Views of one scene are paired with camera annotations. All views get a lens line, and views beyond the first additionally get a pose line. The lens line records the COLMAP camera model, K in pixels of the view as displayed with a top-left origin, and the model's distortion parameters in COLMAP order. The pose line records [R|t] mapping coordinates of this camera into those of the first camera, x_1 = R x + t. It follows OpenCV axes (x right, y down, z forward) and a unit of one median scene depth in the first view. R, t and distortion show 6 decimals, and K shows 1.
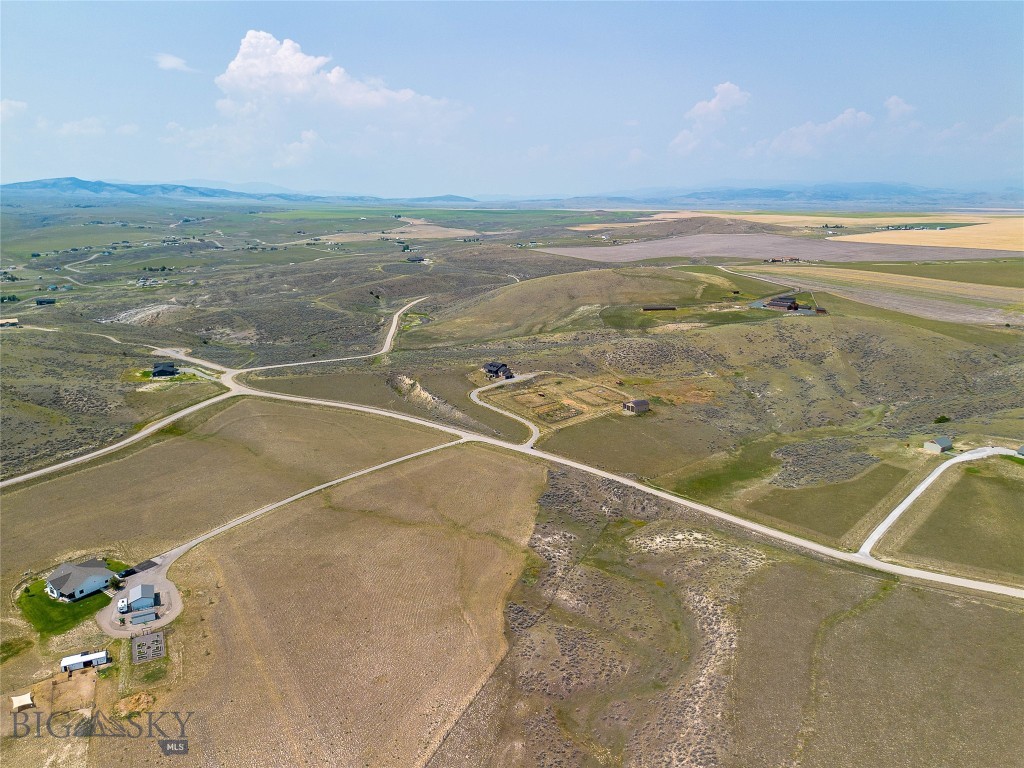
lens RADIAL K [[727.5, 0, 511.3], [0, 727.5, 413.4], [0, 0, 1]] dist [0.061960, -0.056566]
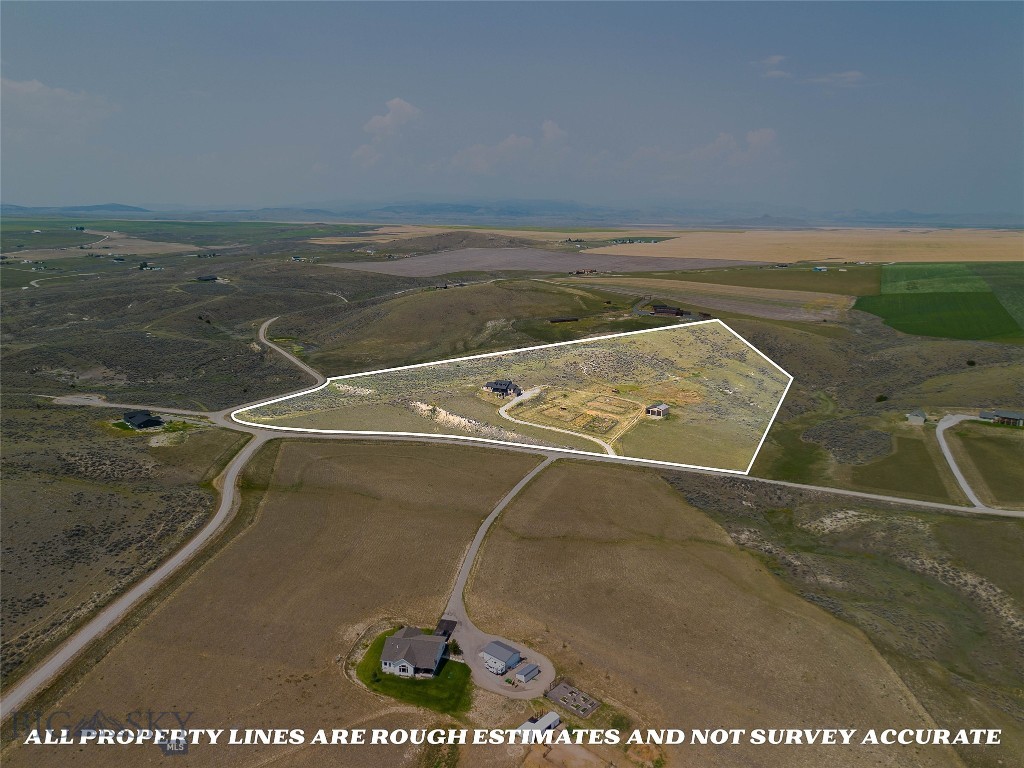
lens RADIAL K [[745.9, 0, 513.5], [0, 745.9, 422.8], [0, 0, 1]] dist [0.069105, -0.069622]
pose [[0.924913, -0.096516, 0.367723, -0.381254], [0.100660, 0.994889, 0.007944, -0.019765], [-0.366611, 0.029667, 0.929901, 0.060096]]
